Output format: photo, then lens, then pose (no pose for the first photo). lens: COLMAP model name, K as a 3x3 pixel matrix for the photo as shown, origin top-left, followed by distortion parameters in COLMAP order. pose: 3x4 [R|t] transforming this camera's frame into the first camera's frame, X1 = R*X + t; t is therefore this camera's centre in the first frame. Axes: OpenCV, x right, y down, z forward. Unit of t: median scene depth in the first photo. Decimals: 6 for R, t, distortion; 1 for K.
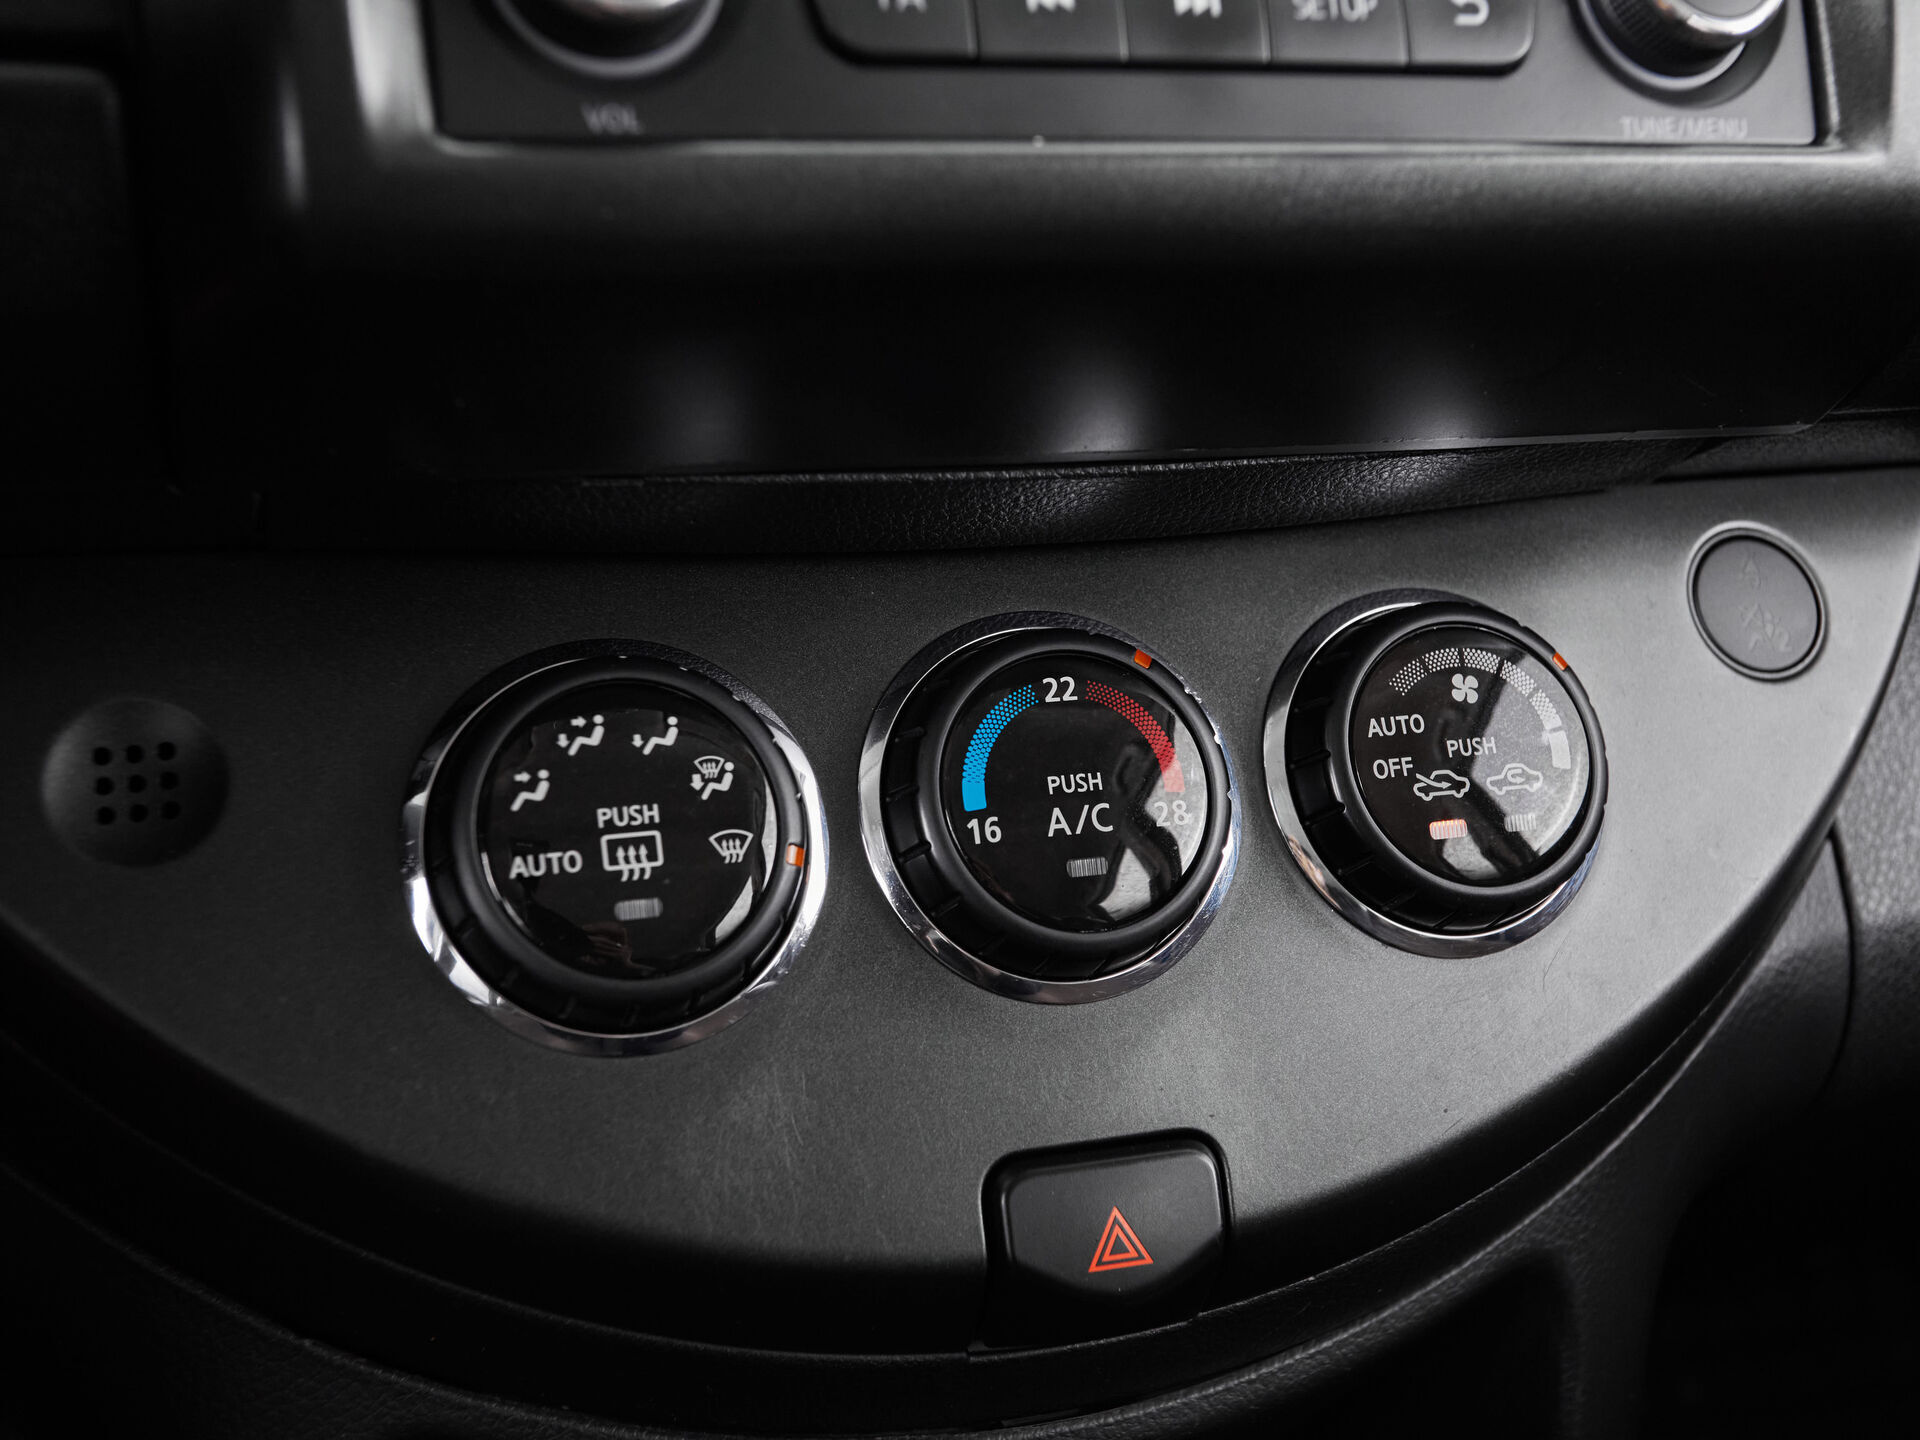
lens RADIAL K [[2453.7, 0, 1016.3], [0, 2453.7, 715.2], [0, 0, 1]] dist [0.029974, 0.000000]
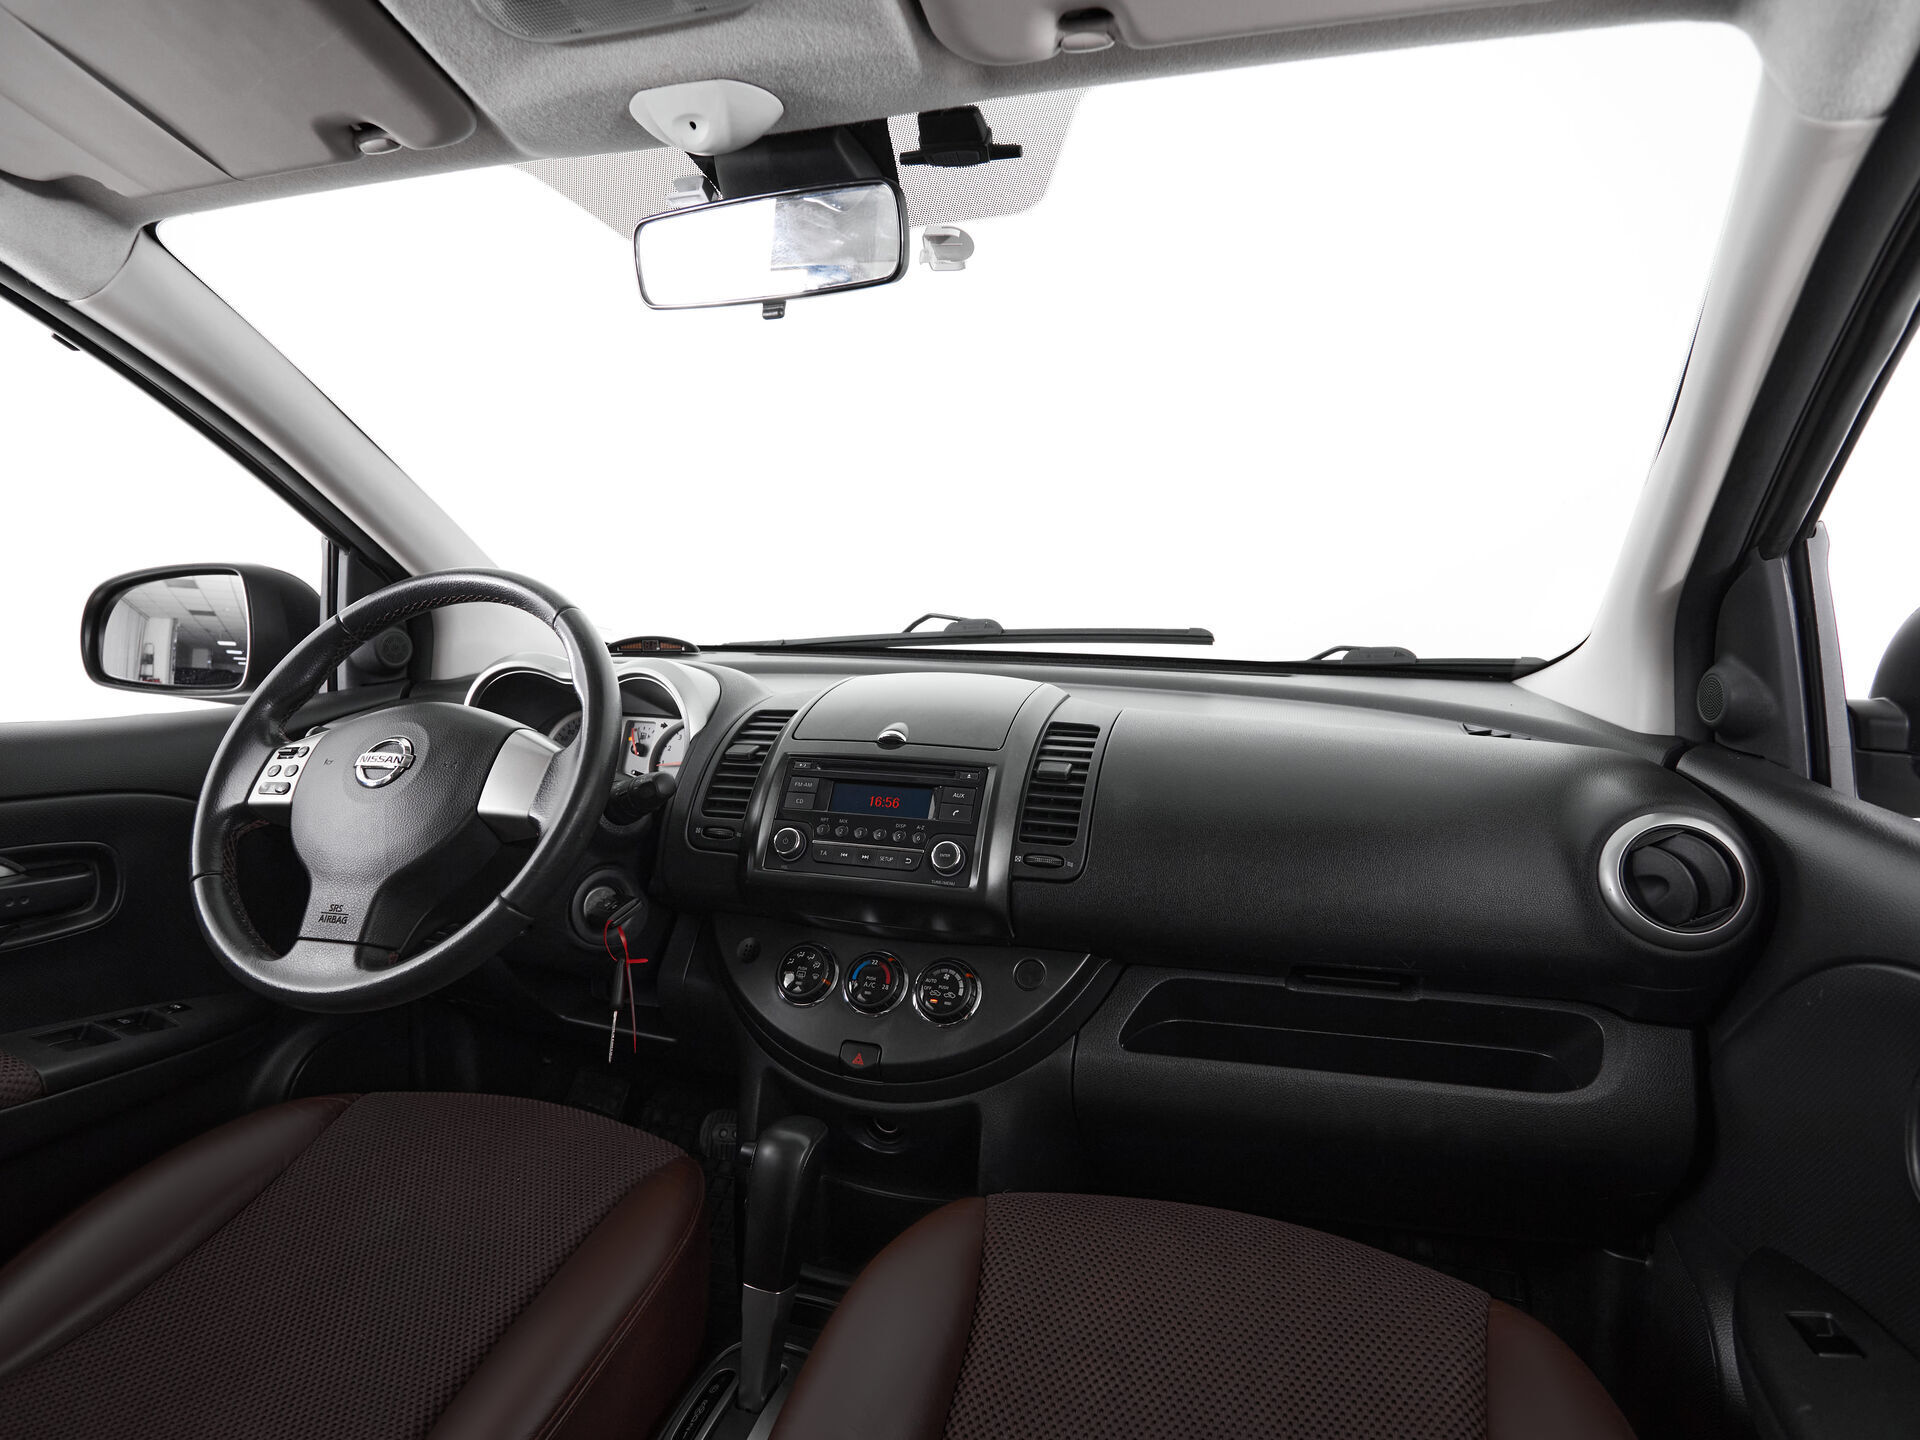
lens RADIAL K [[996.1, 0, 937.9], [0, 996.1, 713.9], [0, 0, 1]] dist [-0.006474, -0.001827]
pose [[0.801016, 0.023310, -0.598189, 1.568626], [-0.189529, 0.957715, -0.216471, -0.093158], [0.567849, 0.286771, 0.771563, -0.933107]]
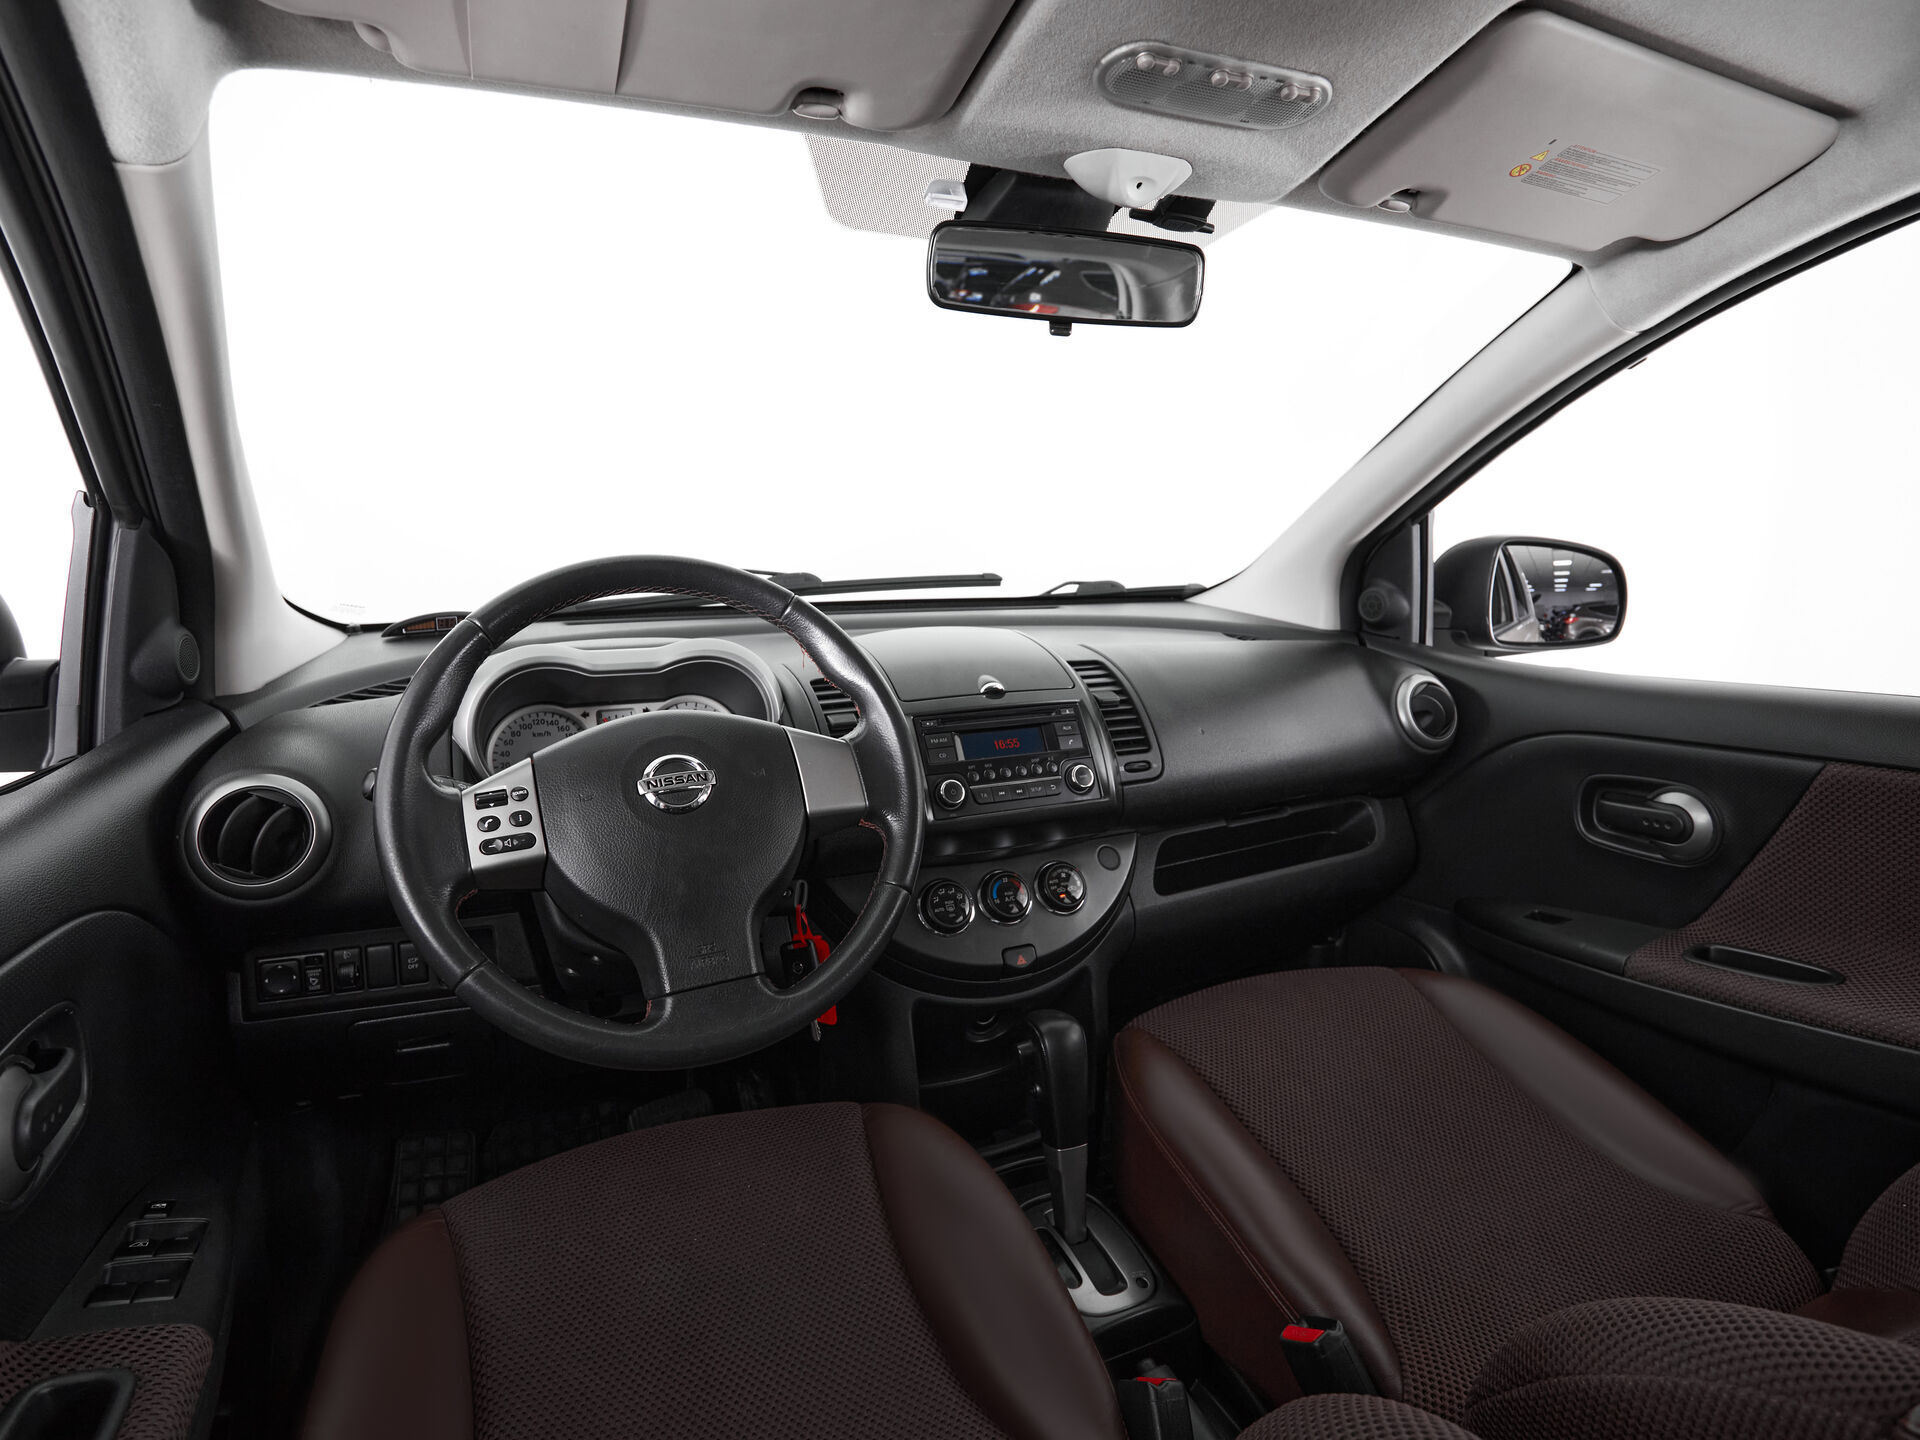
lens RADIAL K [[996.1, 0, 943.5], [0, 996.1, 712.8], [0, 0, 1]] dist [-0.006474, -0.001827]
pose [[0.995721, -0.071031, 0.059112, -0.289983], [0.080610, 0.980403, -0.179756, 0.018653], [-0.045185, 0.183752, 0.981934, -1.850471]]
